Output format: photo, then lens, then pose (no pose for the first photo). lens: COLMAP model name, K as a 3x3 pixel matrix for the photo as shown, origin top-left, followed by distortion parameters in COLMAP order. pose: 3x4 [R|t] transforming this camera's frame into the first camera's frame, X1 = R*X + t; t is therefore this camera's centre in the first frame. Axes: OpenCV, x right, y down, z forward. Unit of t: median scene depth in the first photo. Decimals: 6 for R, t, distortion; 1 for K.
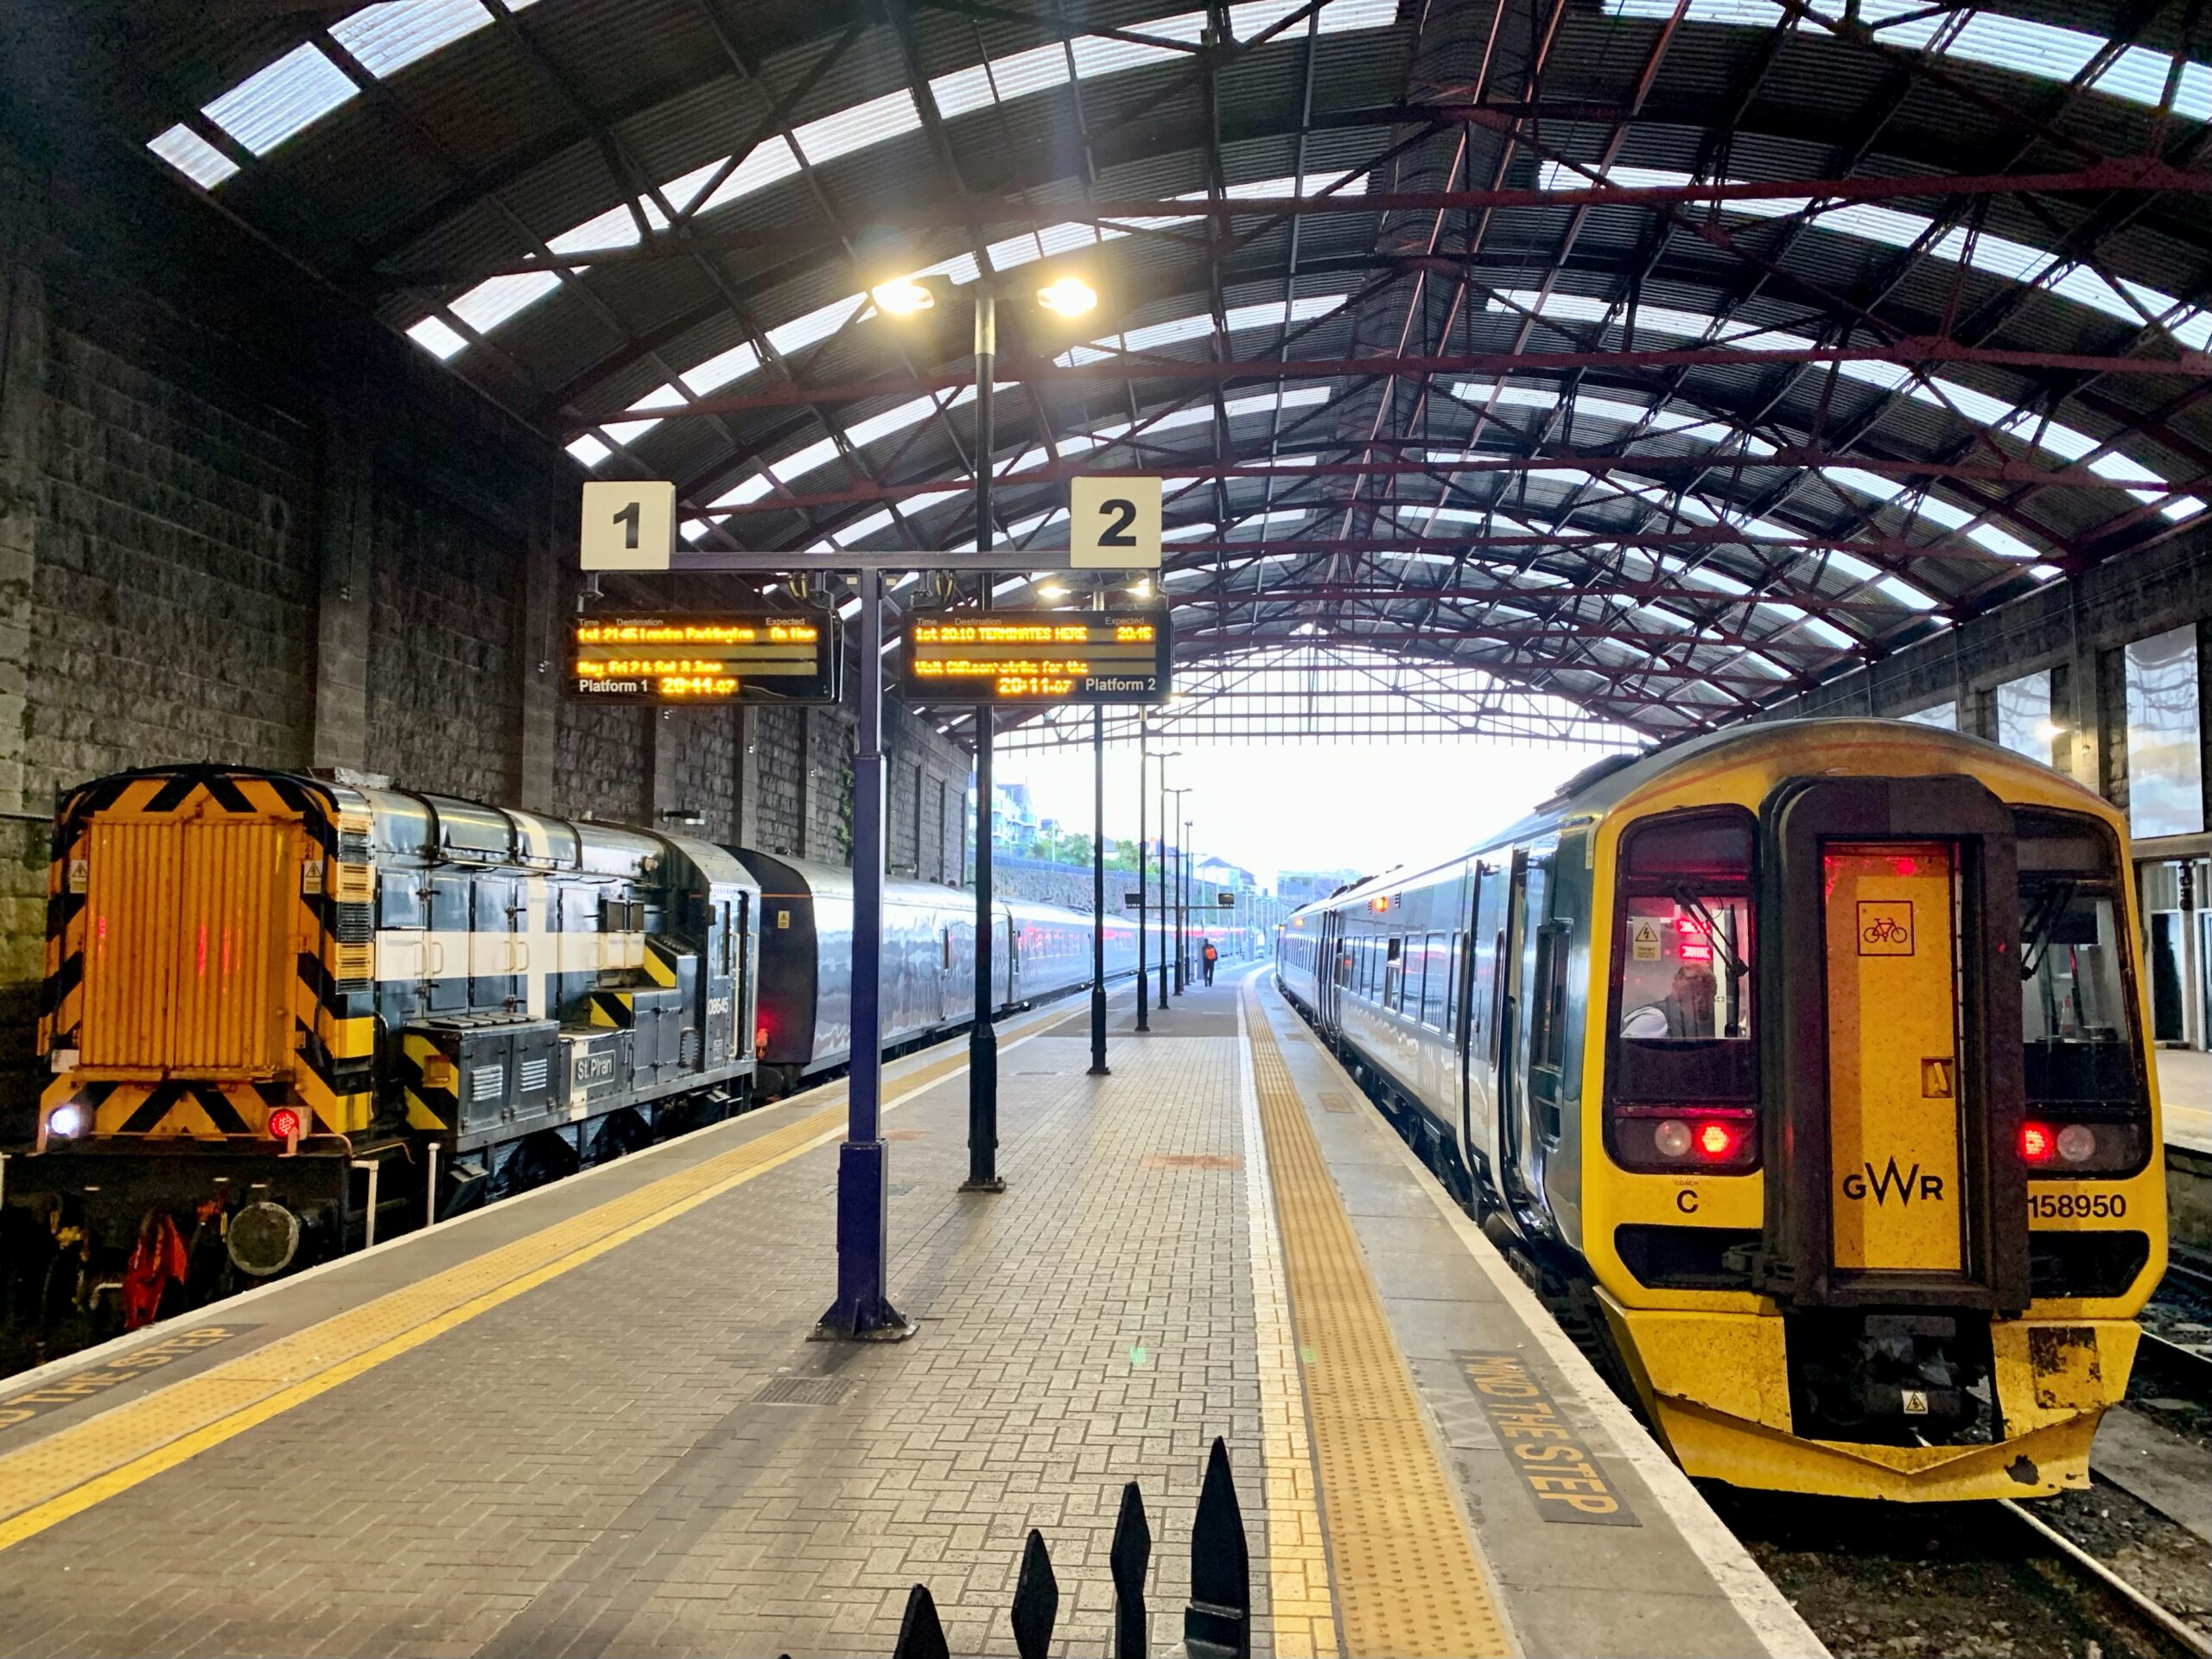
lens RADIAL K [[1734.1, 0, 1140.7], [0, 1734.1, 840.1], [0, 0, 1]] dist [0.026789, -0.025333]
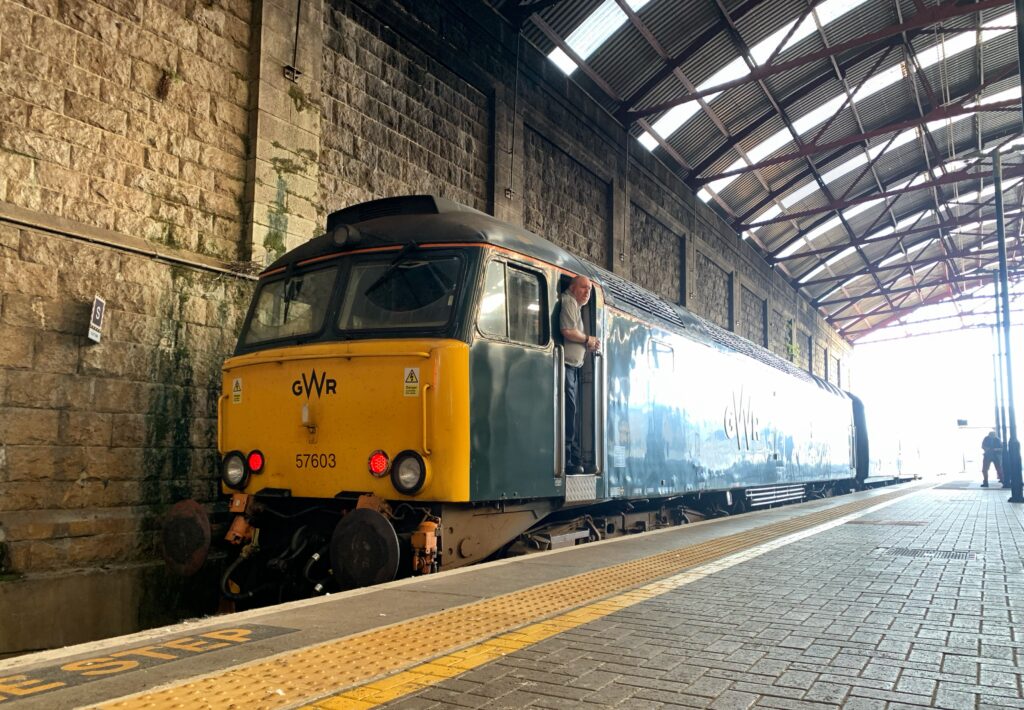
lens RADIAL K [[799.7, 0, 525.3], [0, 799.7, 388.9], [0, 0, 1]] dist [0.027563, -0.031718]
pose [[0.893236, -0.039980, -0.447807, -0.104396], [0.022403, 0.998759, -0.044482, 0.087228], [0.449029, 0.029700, 0.893023, 0.330369]]
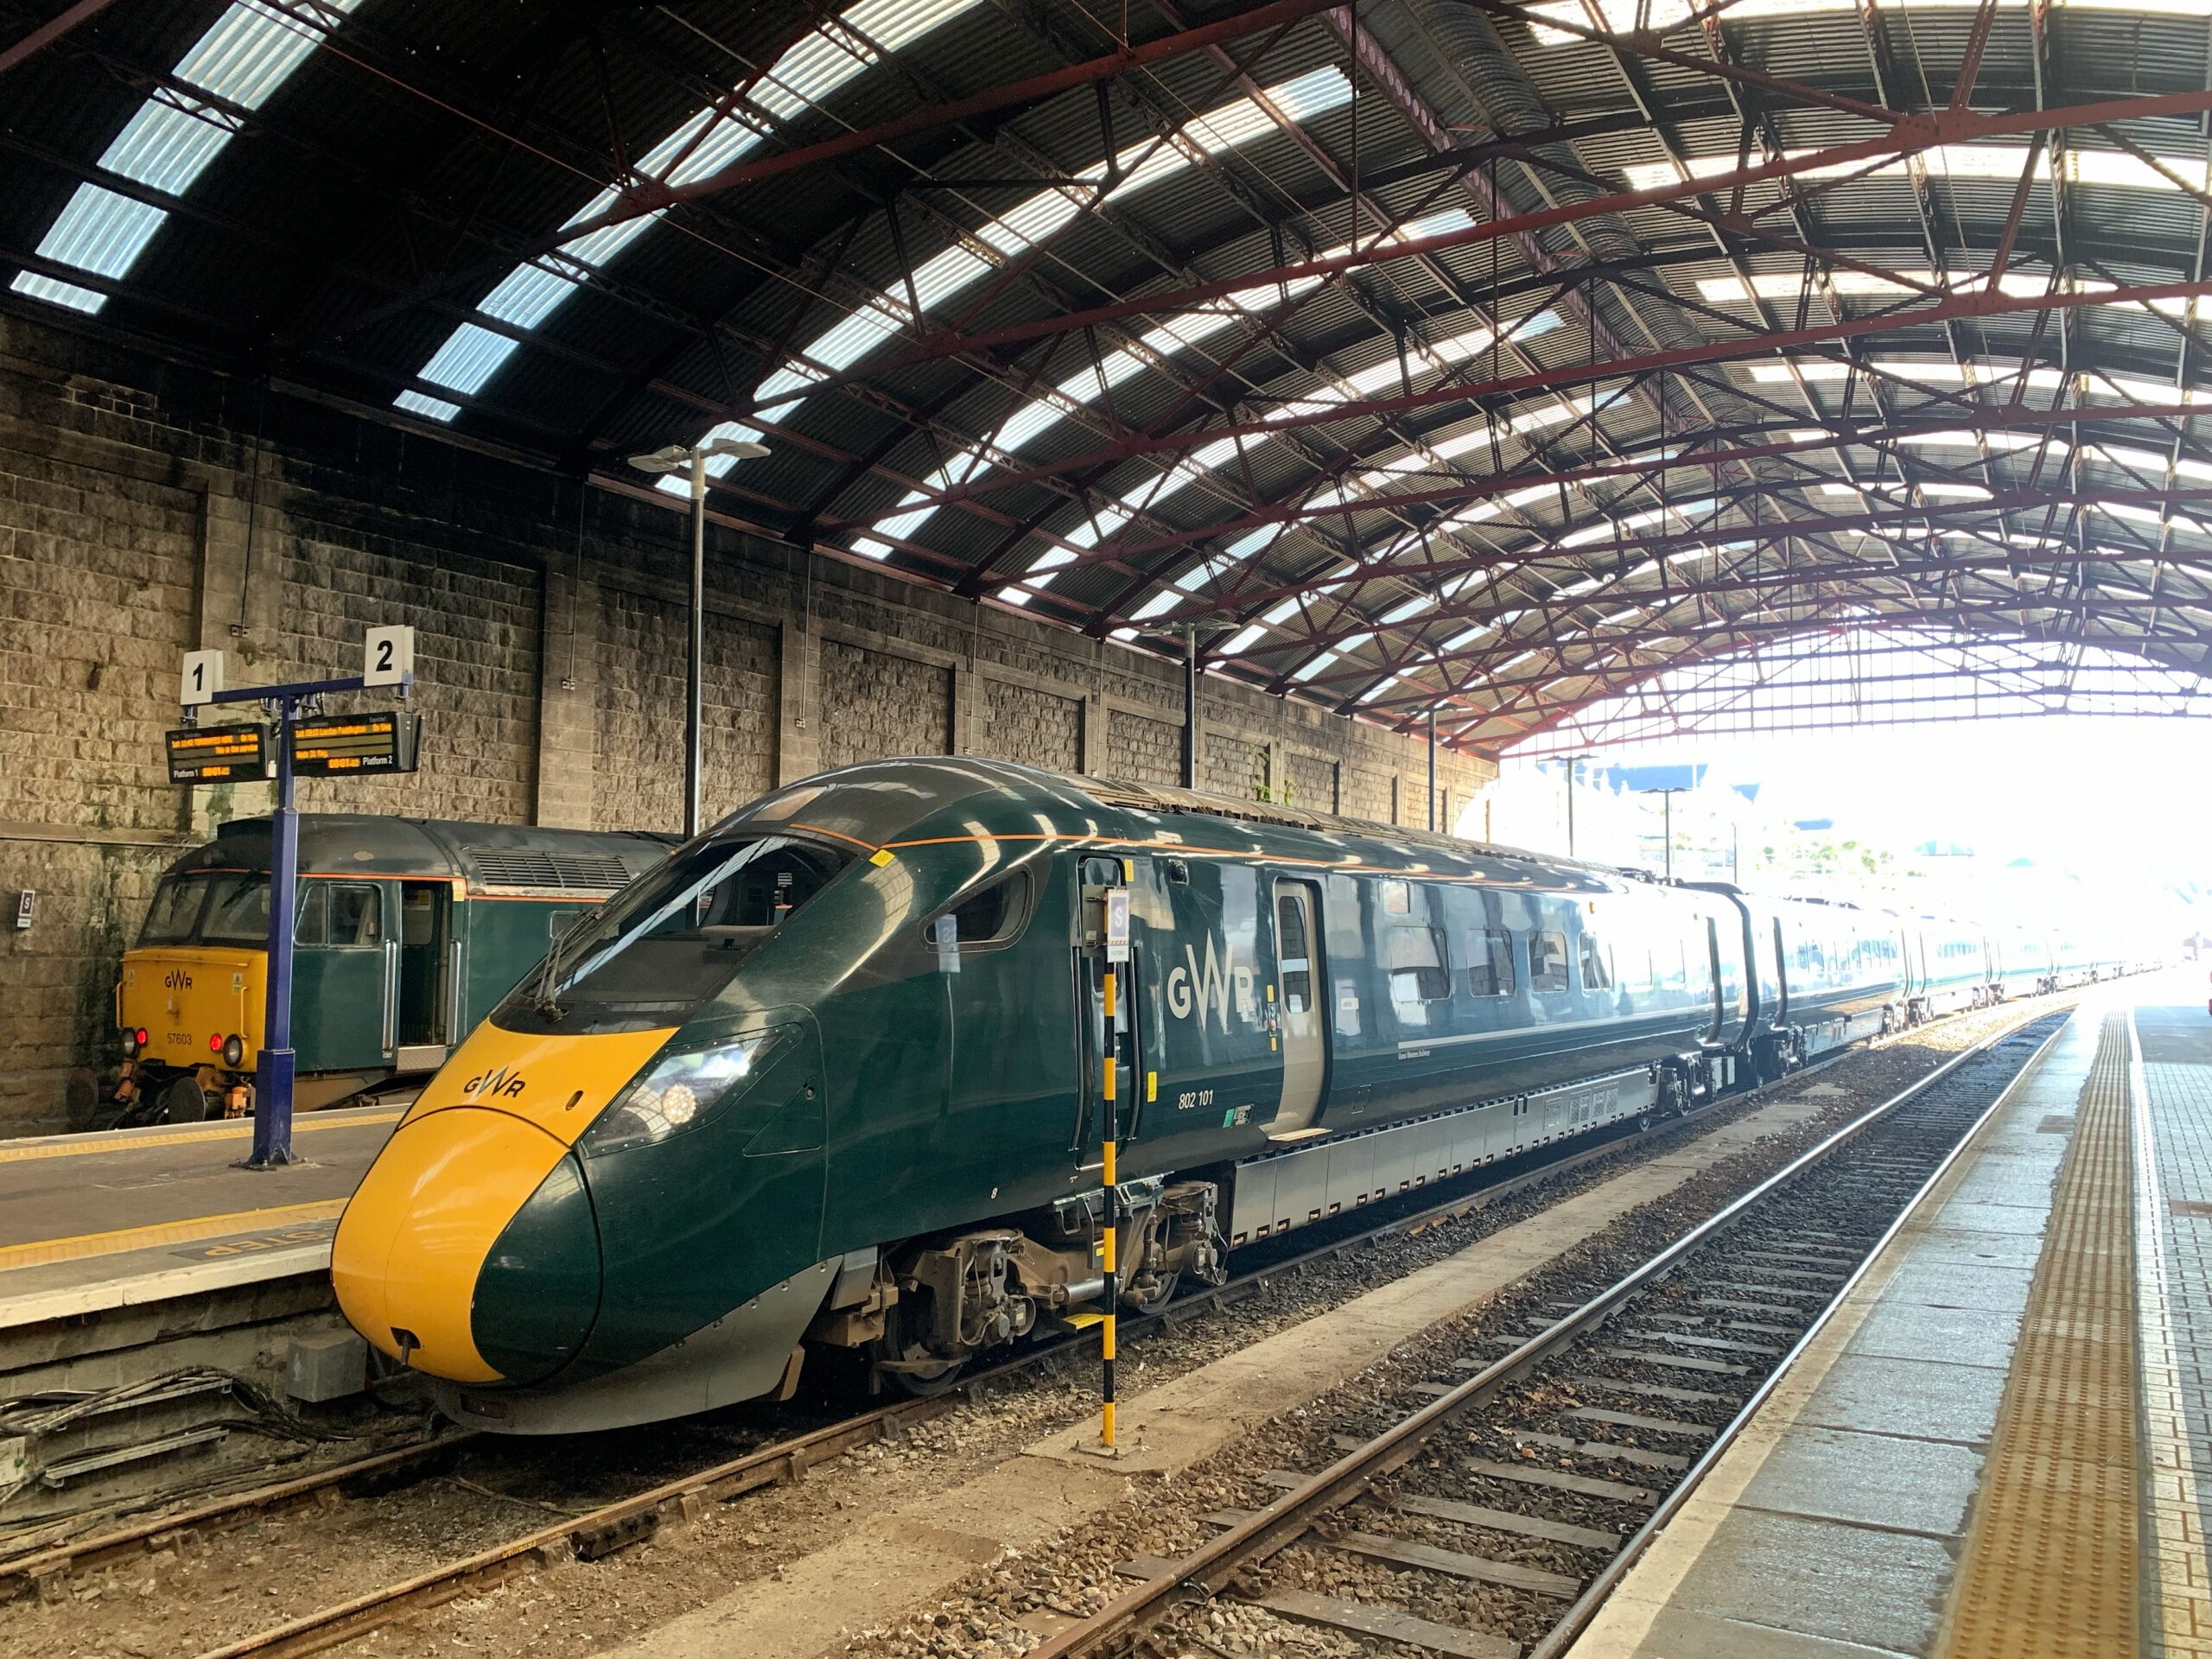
lens RADIAL K [[1734.1, 0, 1111.7], [0, 1734.1, 828.6], [0, 0, 1]] dist [0.026789, -0.025333]
pose [[0.884802, -0.023733, -0.465363, 0.609731], [0.019106, 0.999710, -0.014657, 0.003727], [0.465576, 0.004078, 0.884999, -0.039475]]
